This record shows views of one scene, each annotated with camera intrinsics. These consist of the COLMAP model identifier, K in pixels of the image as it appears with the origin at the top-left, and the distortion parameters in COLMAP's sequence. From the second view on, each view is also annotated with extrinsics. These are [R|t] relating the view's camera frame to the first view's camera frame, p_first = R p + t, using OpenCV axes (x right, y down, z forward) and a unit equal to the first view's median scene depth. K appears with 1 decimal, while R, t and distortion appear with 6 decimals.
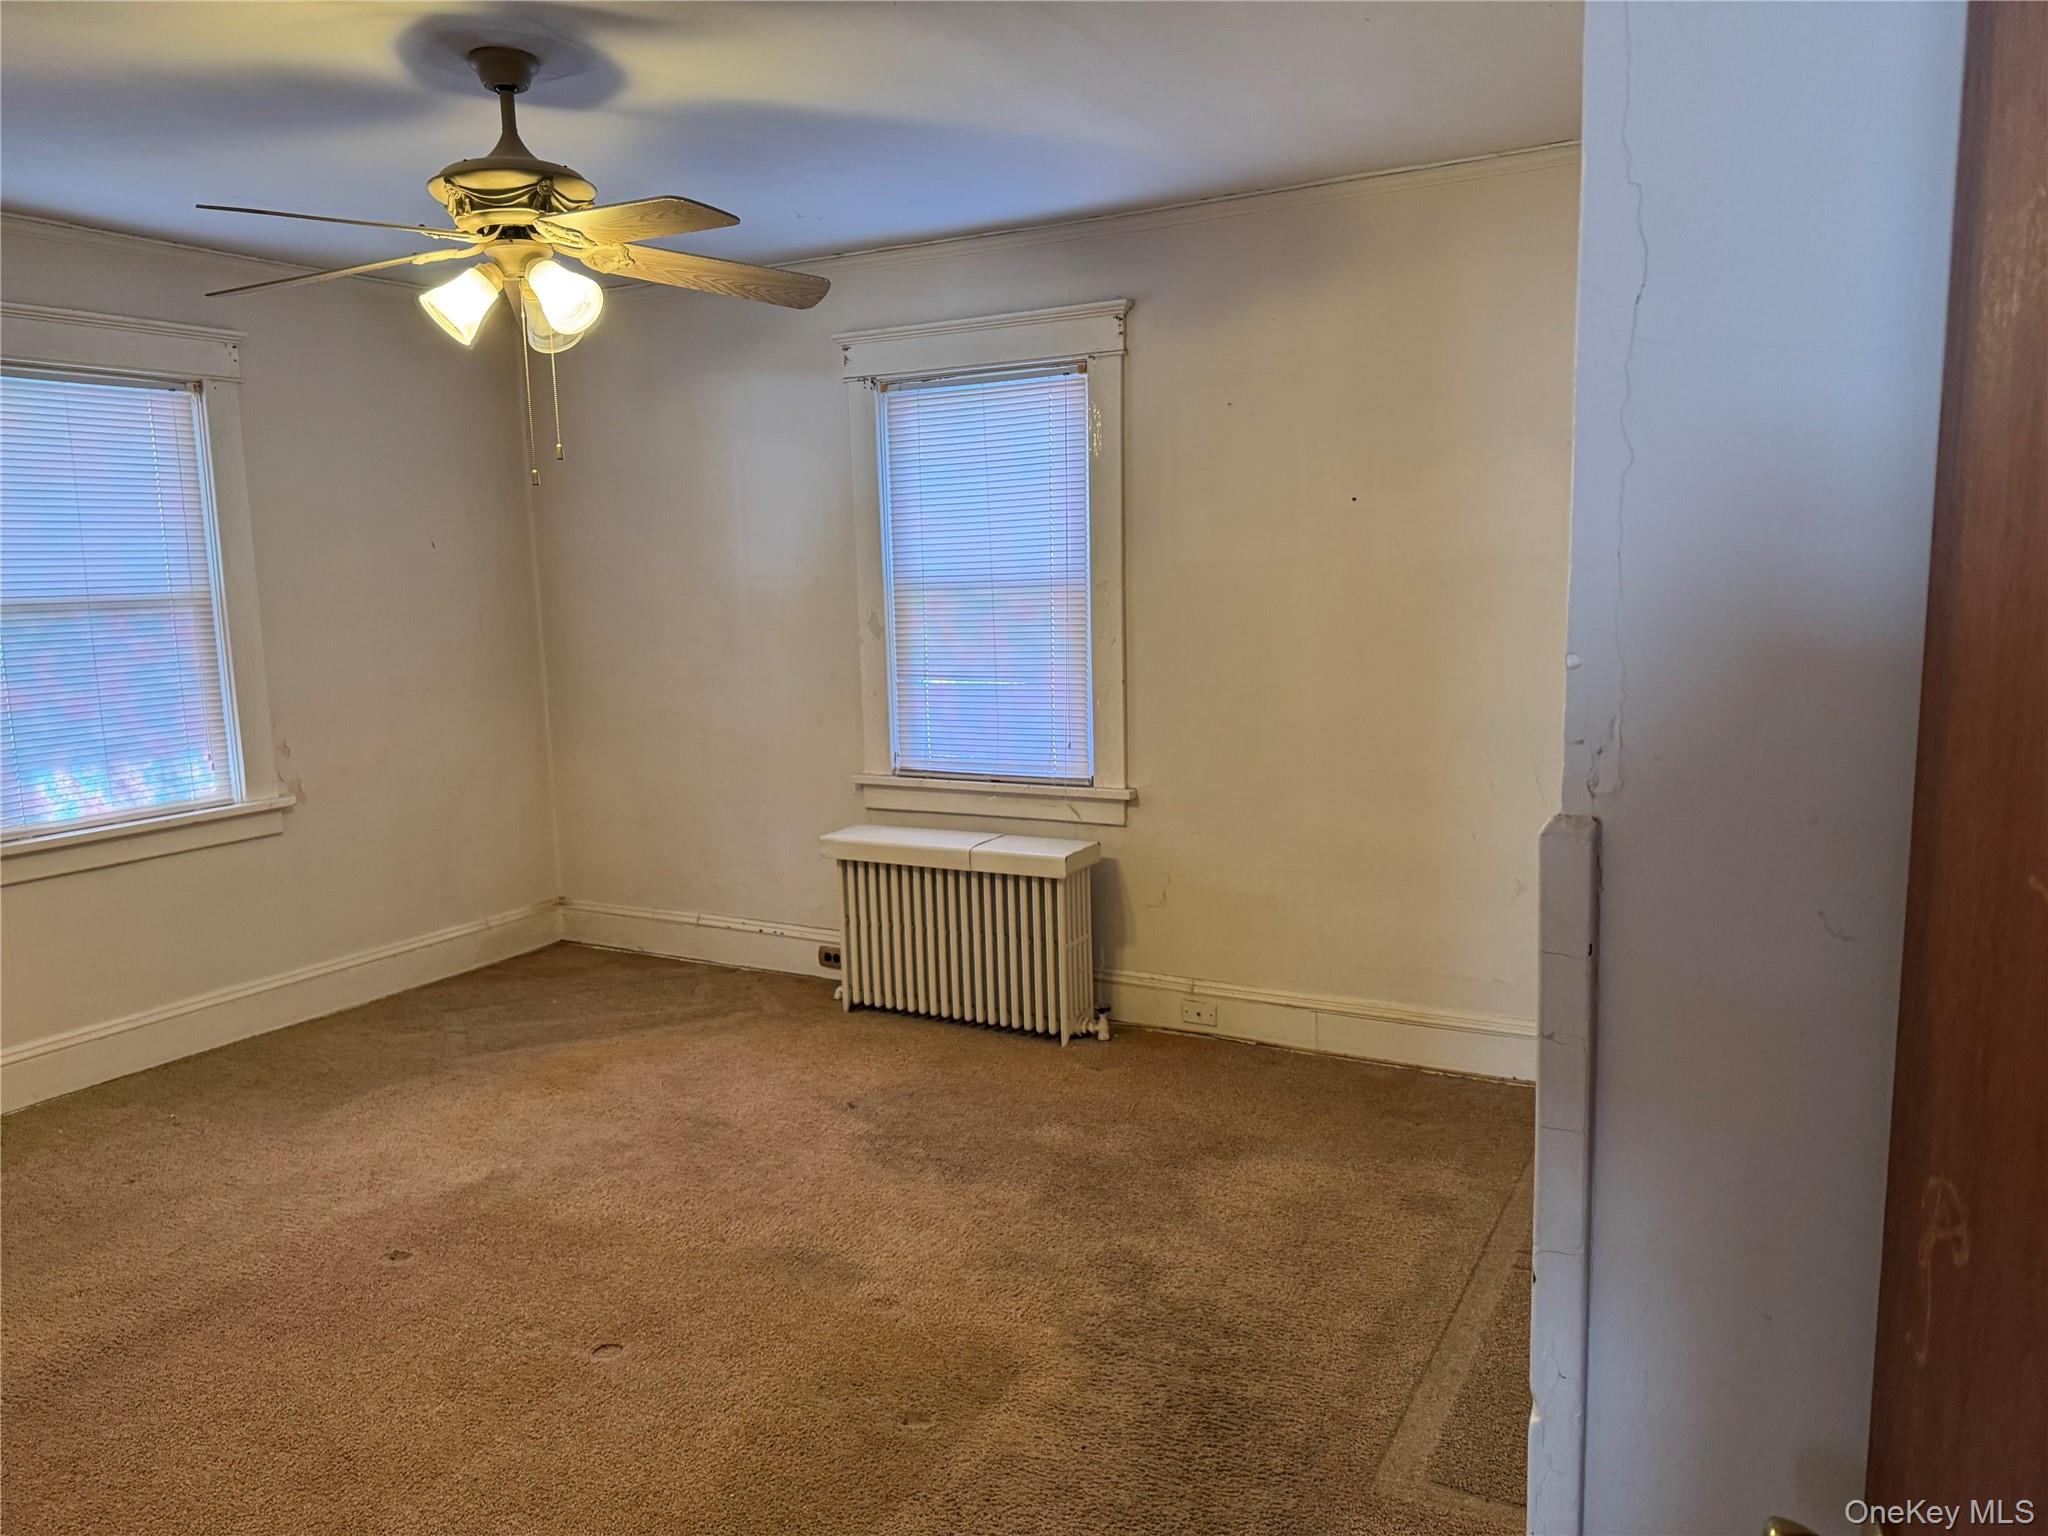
lens RADIAL K [[1438.7, 0, 1000.3], [0, 1438.7, 769.3], [0, 0, 1]] dist [0.097038, -0.141987]
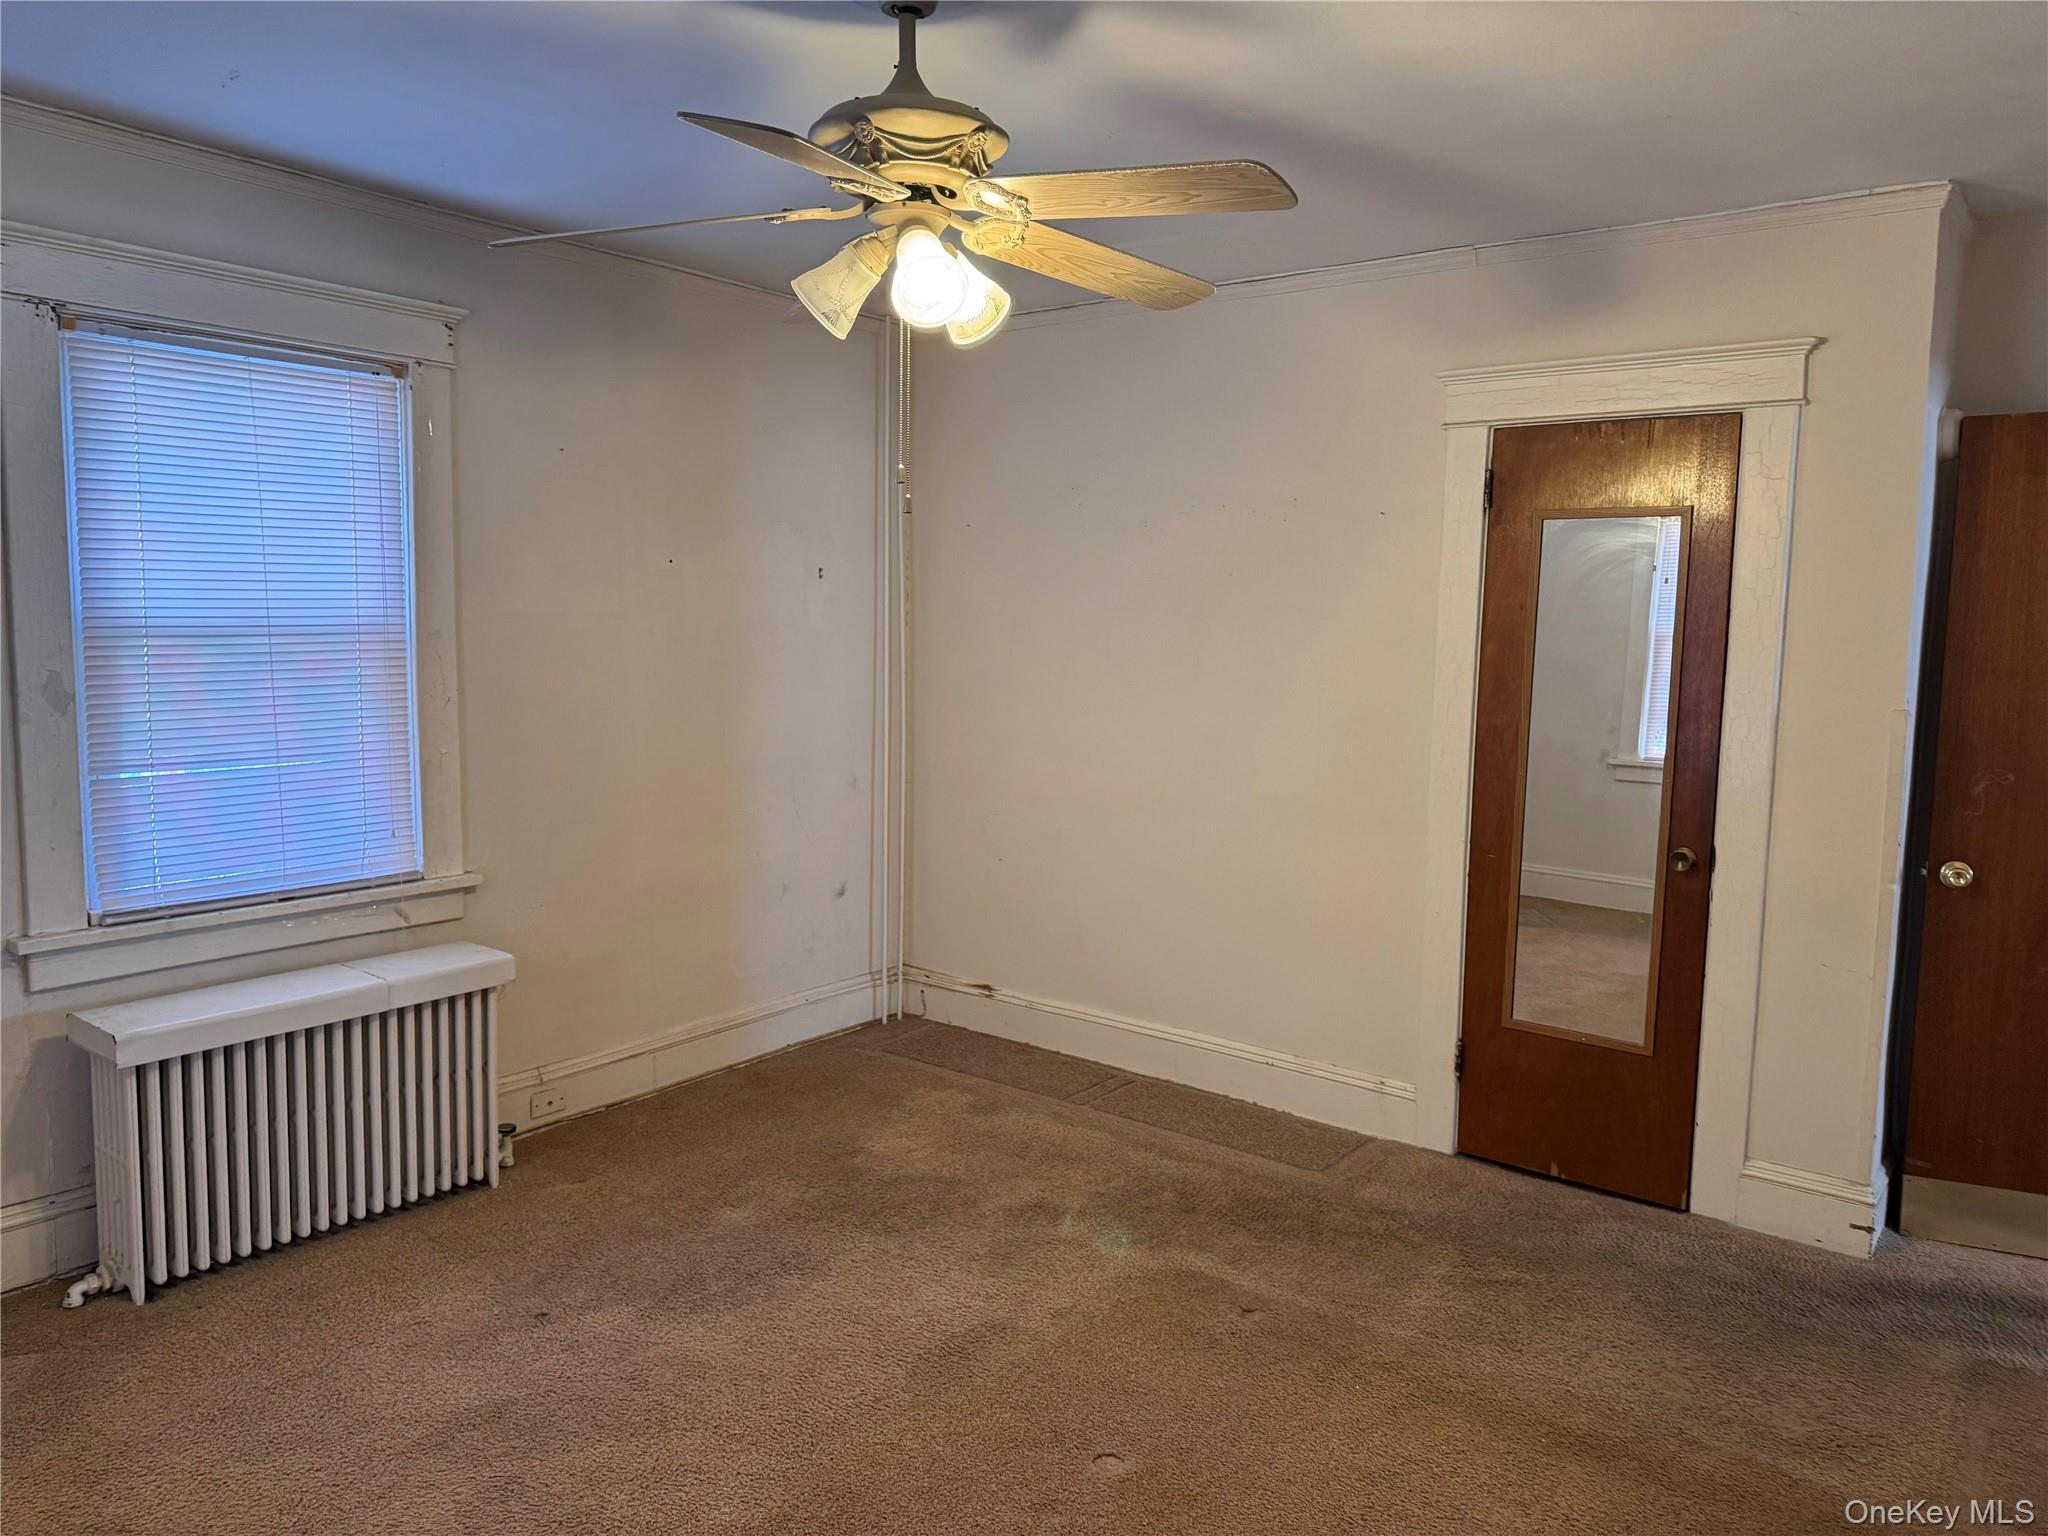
lens RADIAL K [[1438.7, 0, 1000.3], [0, 1438.7, 769.3], [0, 0, 1]] dist [0.097038, -0.141987]
pose [[0.133552, -0.073674, 0.988300, -0.745994], [0.122376, 0.990827, 0.057325, -0.060470], [-0.983457, 0.113289, 0.141343, 0.582036]]
